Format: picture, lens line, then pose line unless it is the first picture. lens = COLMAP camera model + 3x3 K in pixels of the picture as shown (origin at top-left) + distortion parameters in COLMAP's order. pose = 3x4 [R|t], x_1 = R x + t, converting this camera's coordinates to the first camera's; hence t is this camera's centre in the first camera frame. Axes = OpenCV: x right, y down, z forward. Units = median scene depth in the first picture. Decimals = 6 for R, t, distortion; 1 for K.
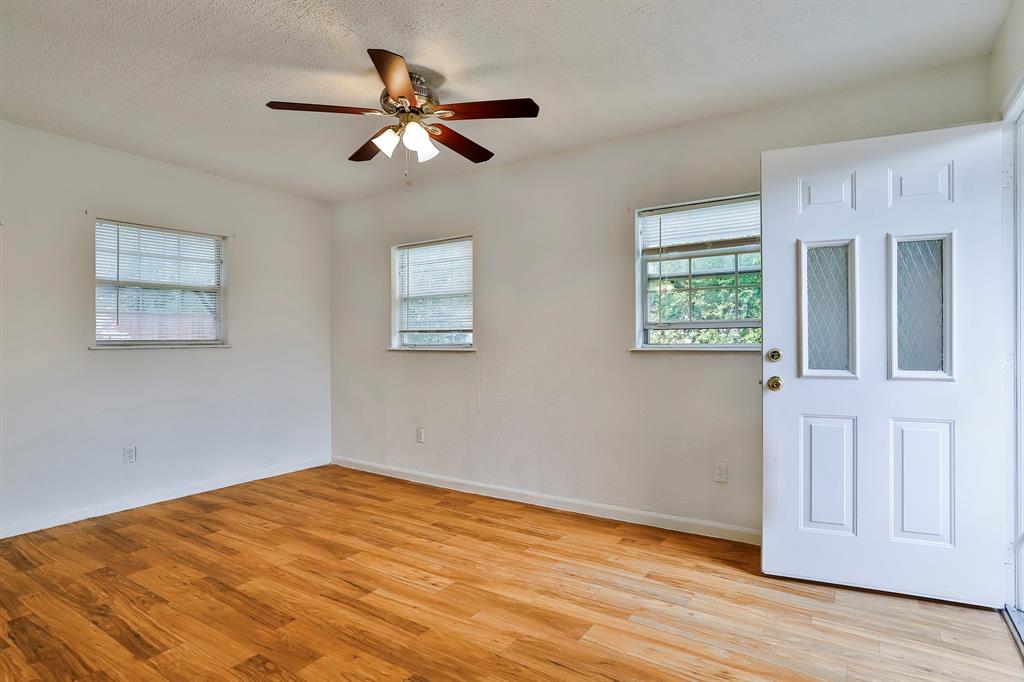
lens RADIAL K [[534.6, 0, 510.4], [0, 534.6, 340.2], [0, 0, 1]] dist [0.006407, 0.001277]
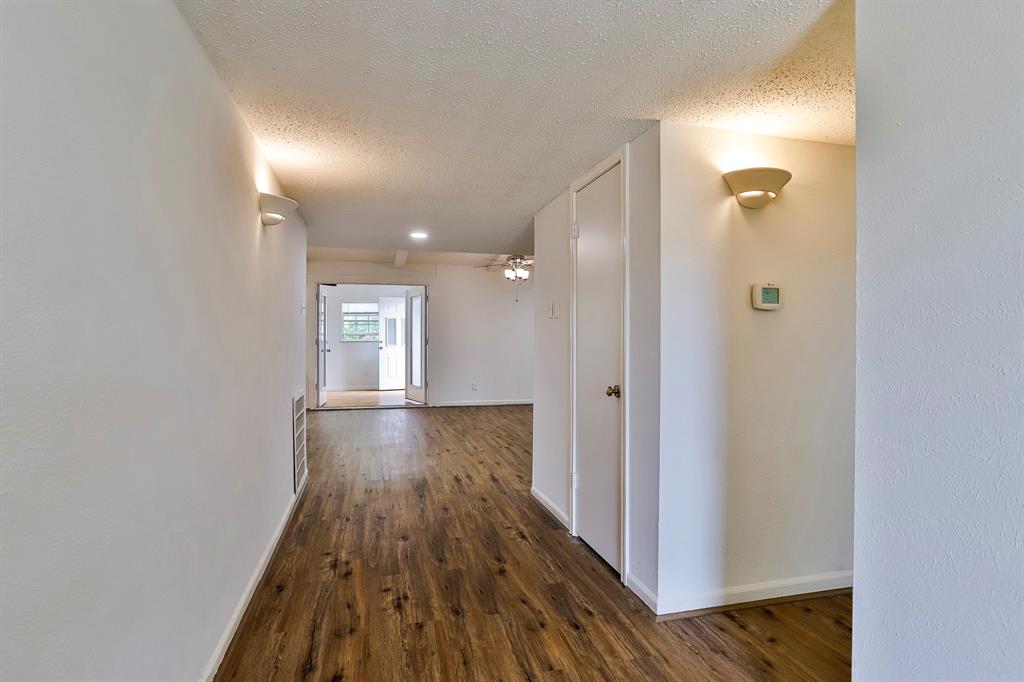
lens RADIAL K [[534.6, 0, 512.9], [0, 534.6, 341.1], [0, 0, 1]] dist [0.006407, 0.001277]
pose [[0.662768, 0.008377, 0.748778, -2.150887], [-0.001751, 0.999952, -0.009638, 0.064218], [-0.748822, 0.005077, 0.662751, -2.821255]]
